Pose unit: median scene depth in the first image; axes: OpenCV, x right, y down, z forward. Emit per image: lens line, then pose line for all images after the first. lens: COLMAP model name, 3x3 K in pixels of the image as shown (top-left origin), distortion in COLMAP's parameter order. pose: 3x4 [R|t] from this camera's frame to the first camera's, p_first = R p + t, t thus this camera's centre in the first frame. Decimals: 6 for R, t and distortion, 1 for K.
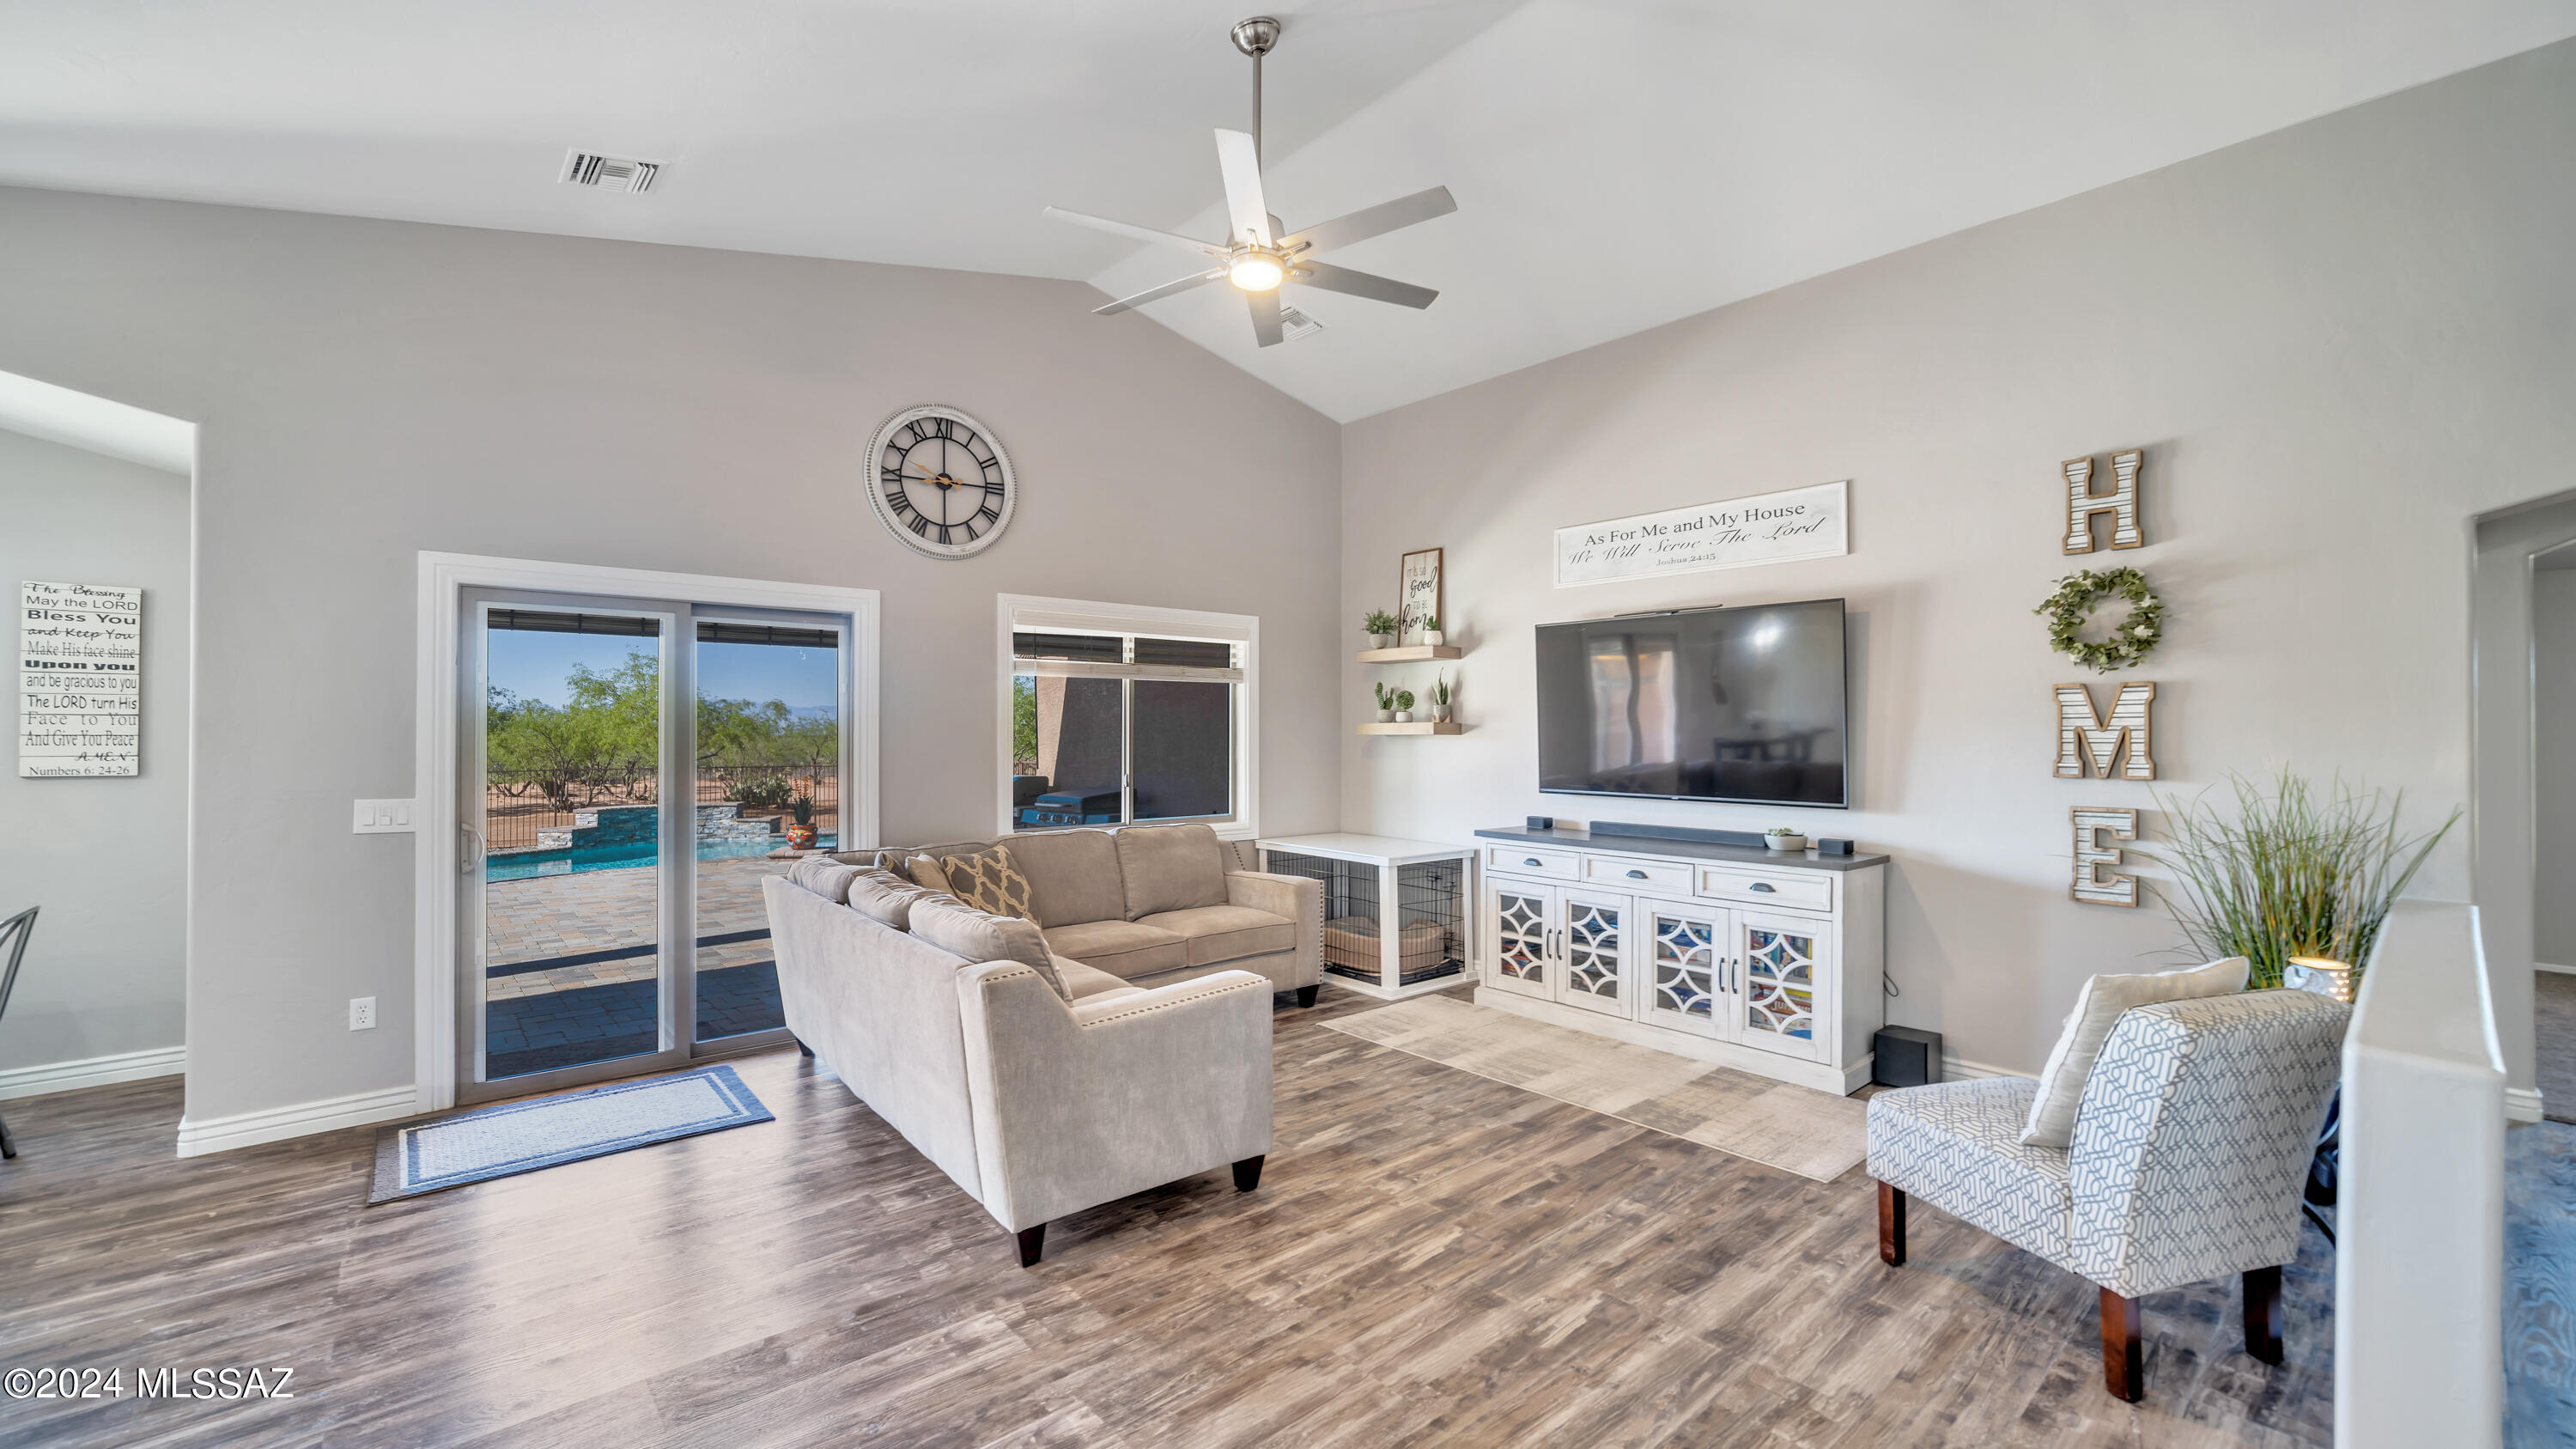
lens RADIAL K [[1034.5, 0, 1326.8], [0, 1034.5, 732.4], [0, 0, 1]] dist [-0.014534, 0.000164]
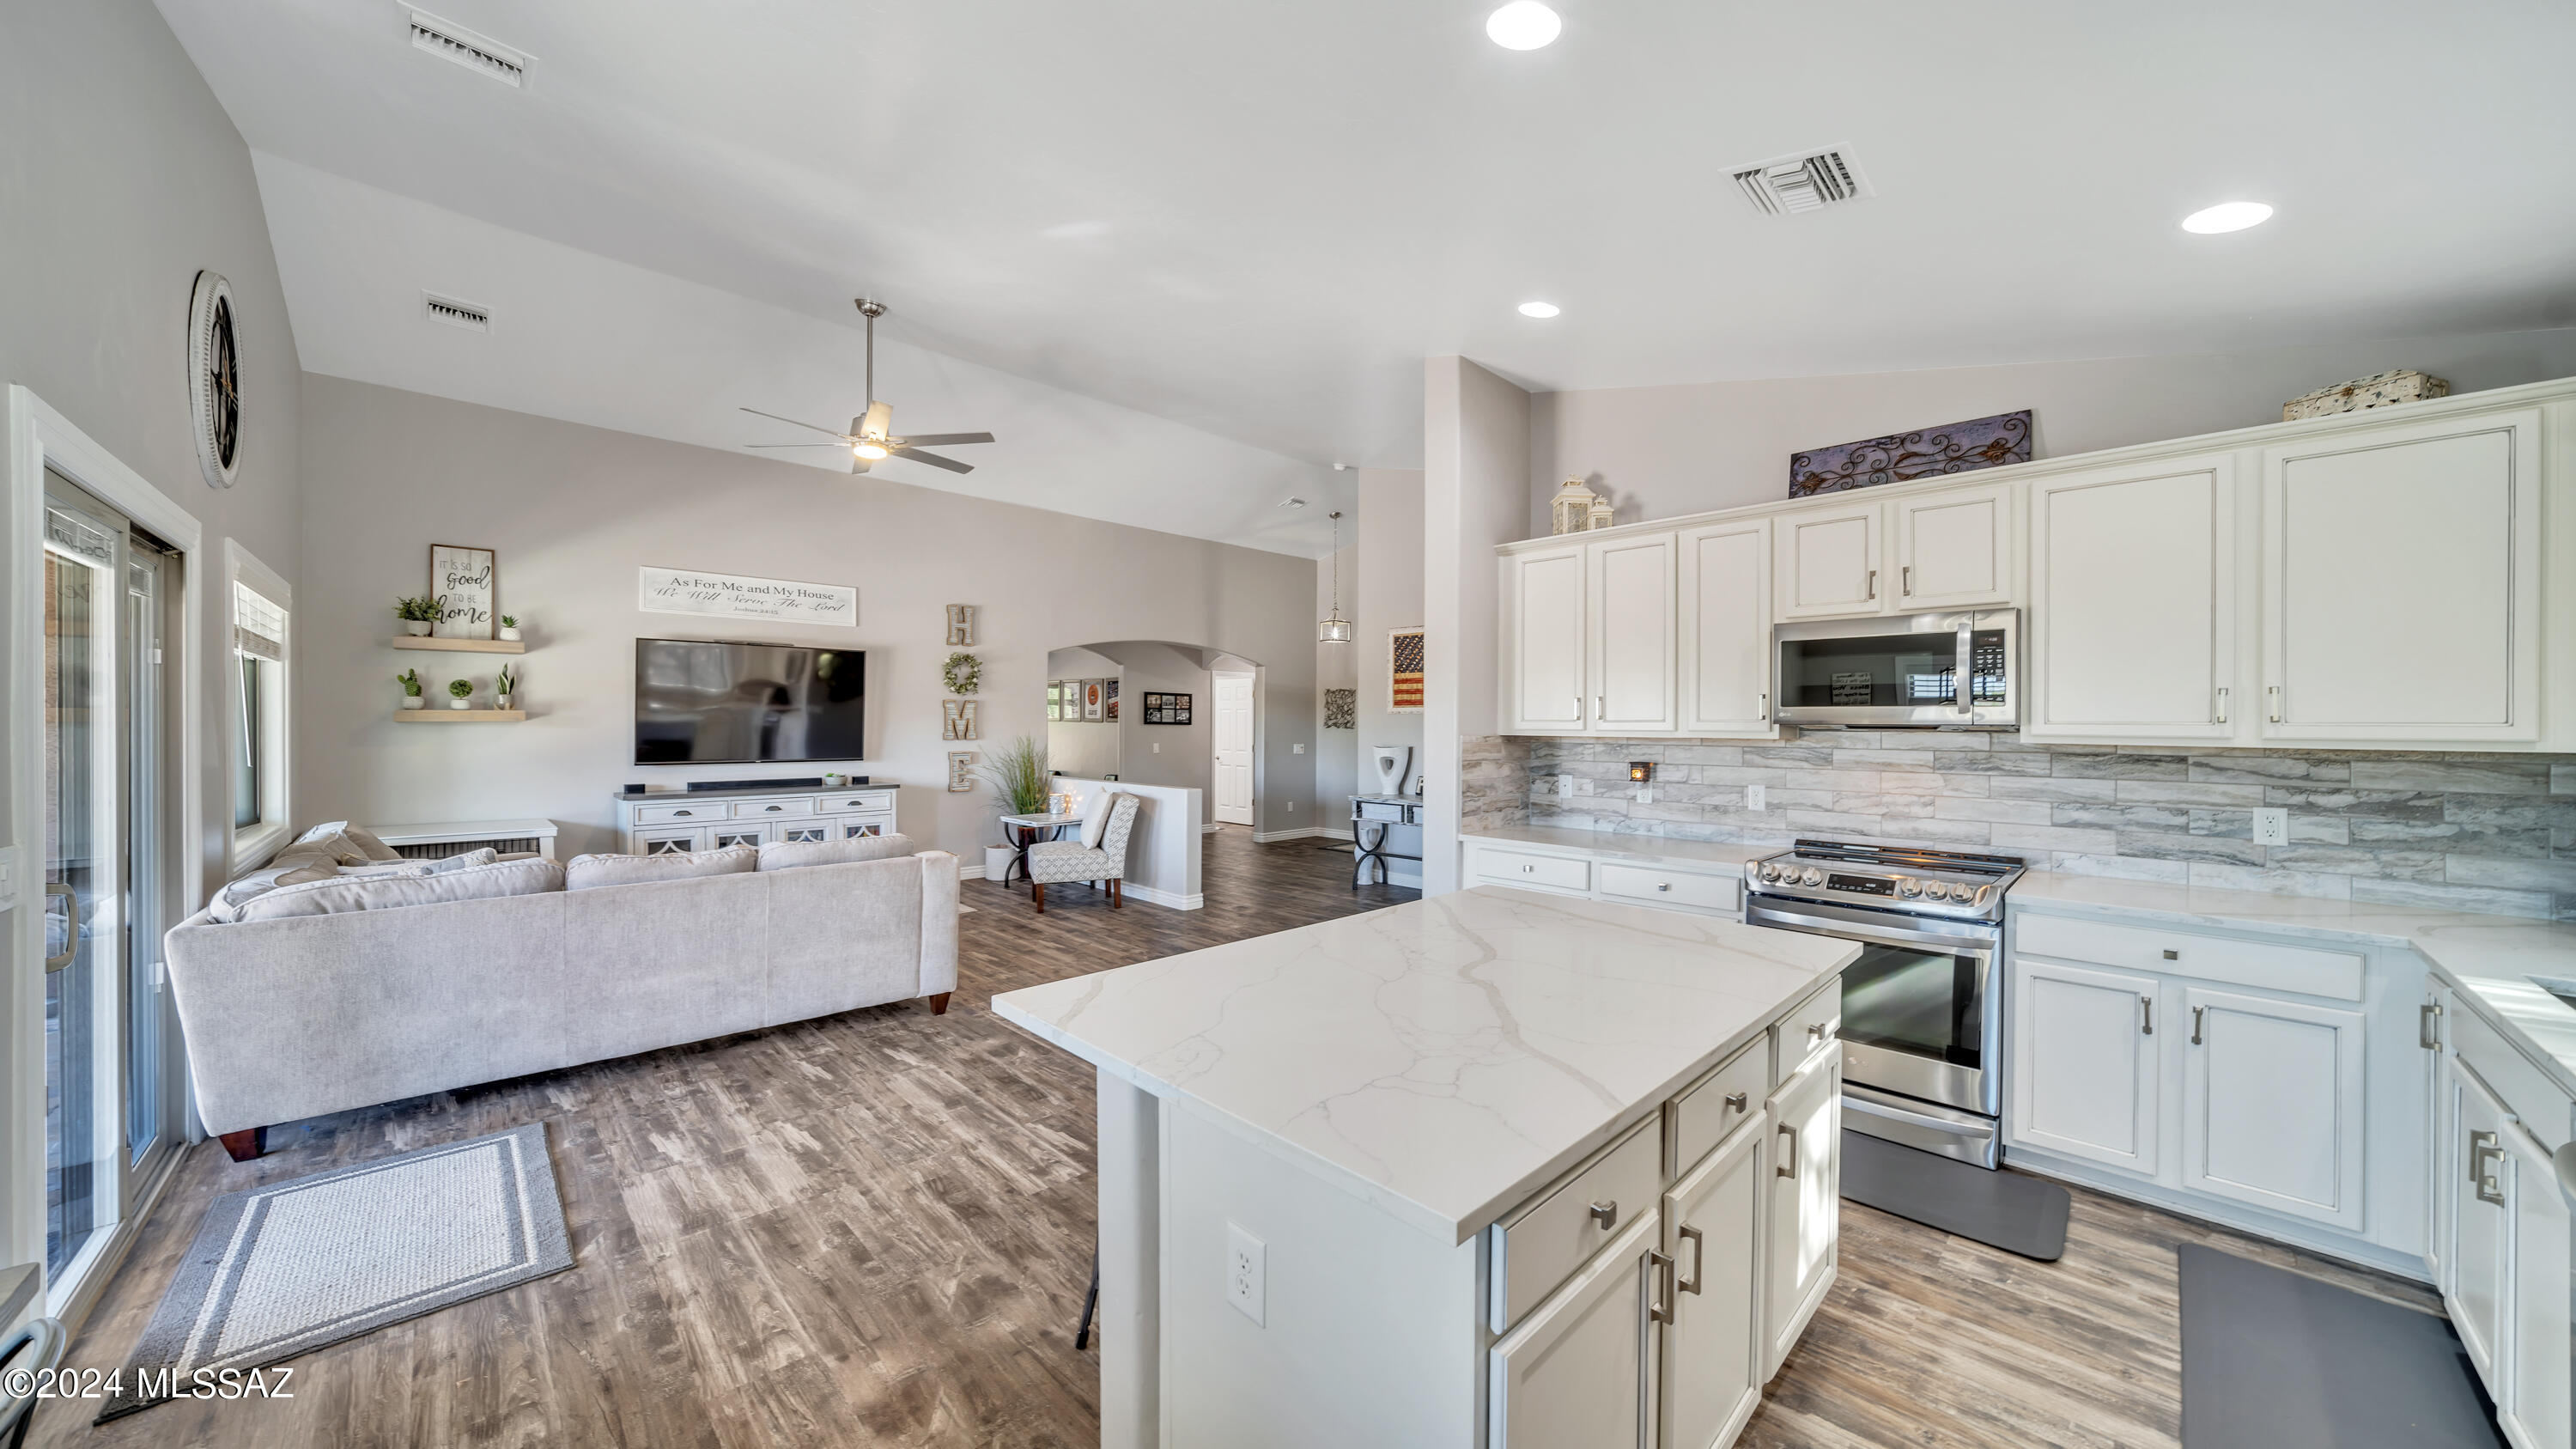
lens RADIAL K [[875.7, 0, 1251.2], [0, 875.7, 733.8], [0, 0, 1]] dist [-0.000544, 0.000076]
pose [[-0.005549, -0.015904, 0.999858, -1.320327], [-0.005012, 0.999861, 0.015876, -0.005069], [-0.999972, -0.004923, -0.005628, 0.326933]]
